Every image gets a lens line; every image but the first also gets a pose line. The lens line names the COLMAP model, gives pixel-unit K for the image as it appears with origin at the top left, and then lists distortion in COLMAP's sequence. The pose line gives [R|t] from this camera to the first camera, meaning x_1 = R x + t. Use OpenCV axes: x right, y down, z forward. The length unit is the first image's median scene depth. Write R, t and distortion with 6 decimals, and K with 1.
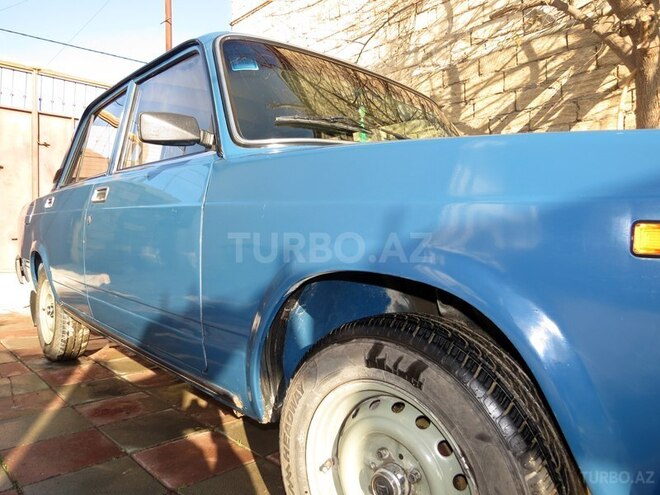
lens RADIAL K [[469.6, 0, 330.0], [0, 469.6, 247.5], [0, 0, 1]] dist [0.000212, -0.043921]
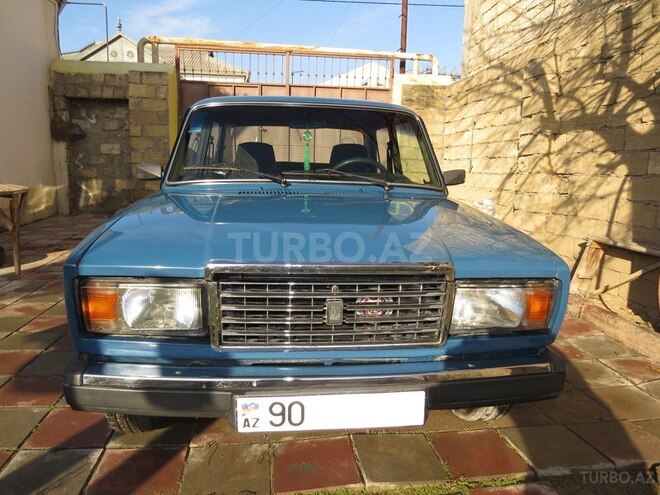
lens RADIAL K [[469.6, 0, 330.0], [0, 469.6, 247.5], [0, 0, 1]] dist [0.000212, -0.043921]
pose [[0.785694, 0.138597, -0.602890, 0.442587], [-0.052893, 0.986061, 0.157751, -0.074823], [0.616350, -0.092055, 0.782073, -0.000560]]
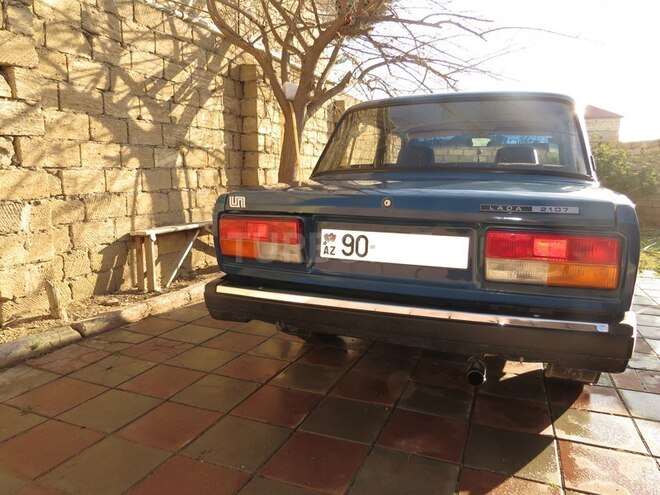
lens RADIAL K [[469.6, 0, 330.0], [0, 469.6, 247.5], [0, 0, 1]] dist [0.000212, -0.043921]
pose [[-0.420840, -0.117037, 0.899553, -0.712419], [0.034905, 0.988819, 0.144980, -0.066619], [-0.906463, 0.092413, -0.412049, 1.135976]]
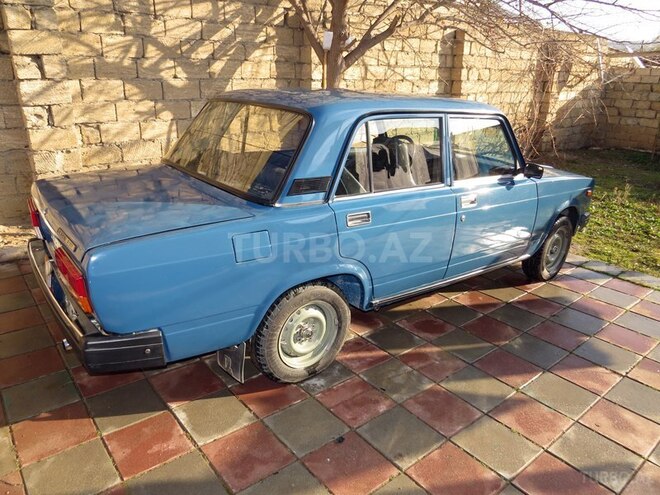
lens RADIAL K [[469.6, 0, 330.0], [0, 469.6, 247.5], [0, 0, 1]] dist [0.000212, -0.043921]
pose [[0.052251, -0.306548, 0.950420, -0.870733], [0.010904, 0.951838, 0.306406, -0.151919], [-0.998574, -0.005646, 0.053077, 0.619181]]
